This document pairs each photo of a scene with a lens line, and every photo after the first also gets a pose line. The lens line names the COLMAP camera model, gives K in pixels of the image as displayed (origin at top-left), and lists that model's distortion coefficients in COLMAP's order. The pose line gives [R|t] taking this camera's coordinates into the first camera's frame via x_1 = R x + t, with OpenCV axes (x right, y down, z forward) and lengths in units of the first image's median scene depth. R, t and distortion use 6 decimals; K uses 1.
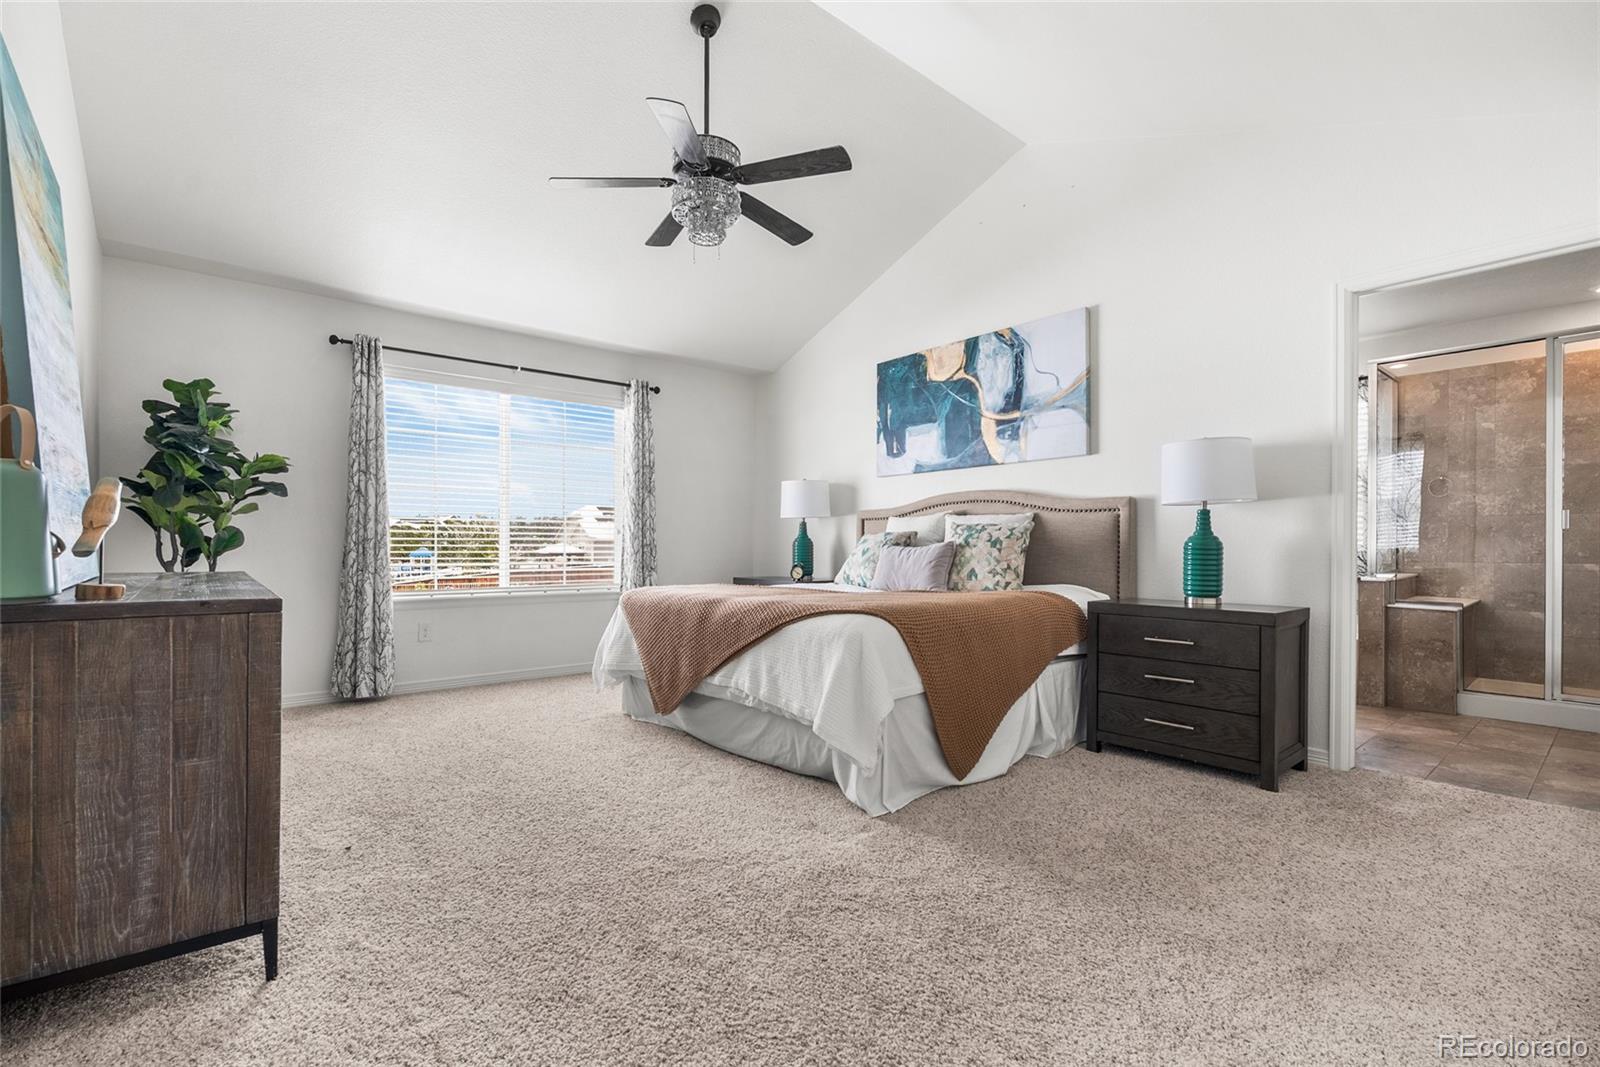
lens RADIAL K [[717.2, 0, 801.7], [0, 717.2, 545.6], [0, 0, 1]] dist [-0.000515, 0.000115]
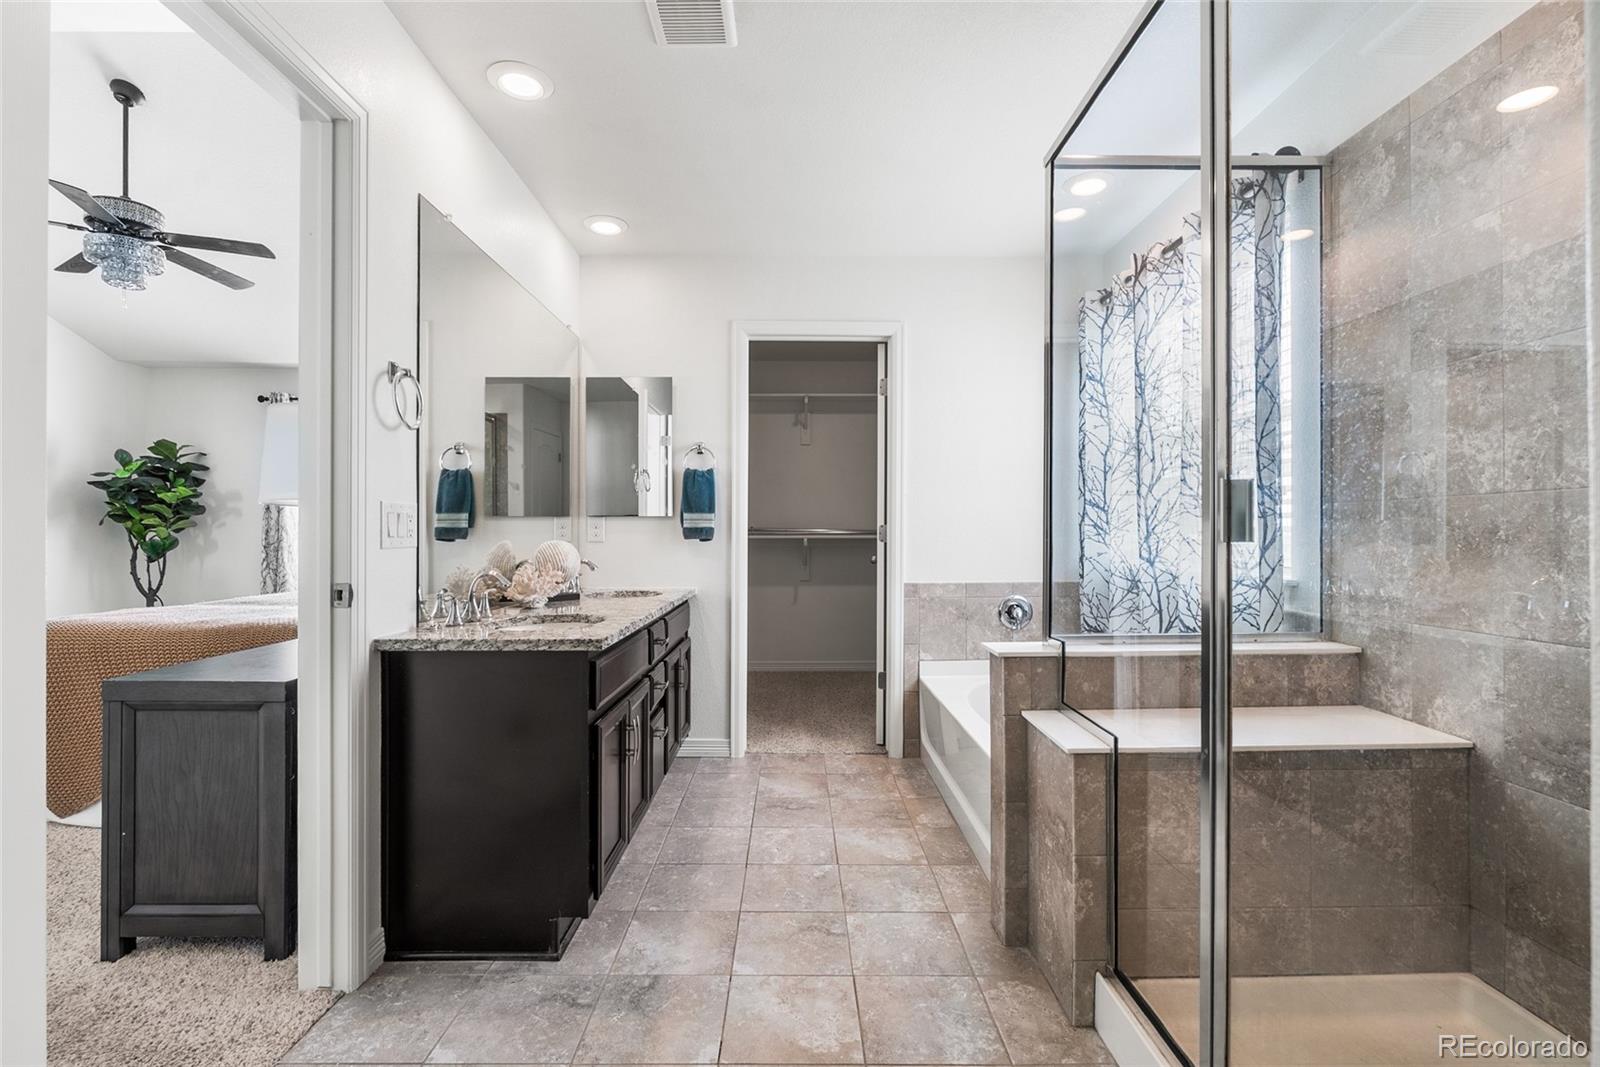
lens RADIAL K [[727.5, 0, 799.8], [0, 727.5, 529.2], [0, 0, 1]] dist [-0.000945, -0.000340]
pose [[0.766914, -0.009394, -0.641681, 0.940377], [0.001402, 0.999915, -0.012963, -0.021262], [0.641748, 0.009041, 0.766862, 0.543685]]
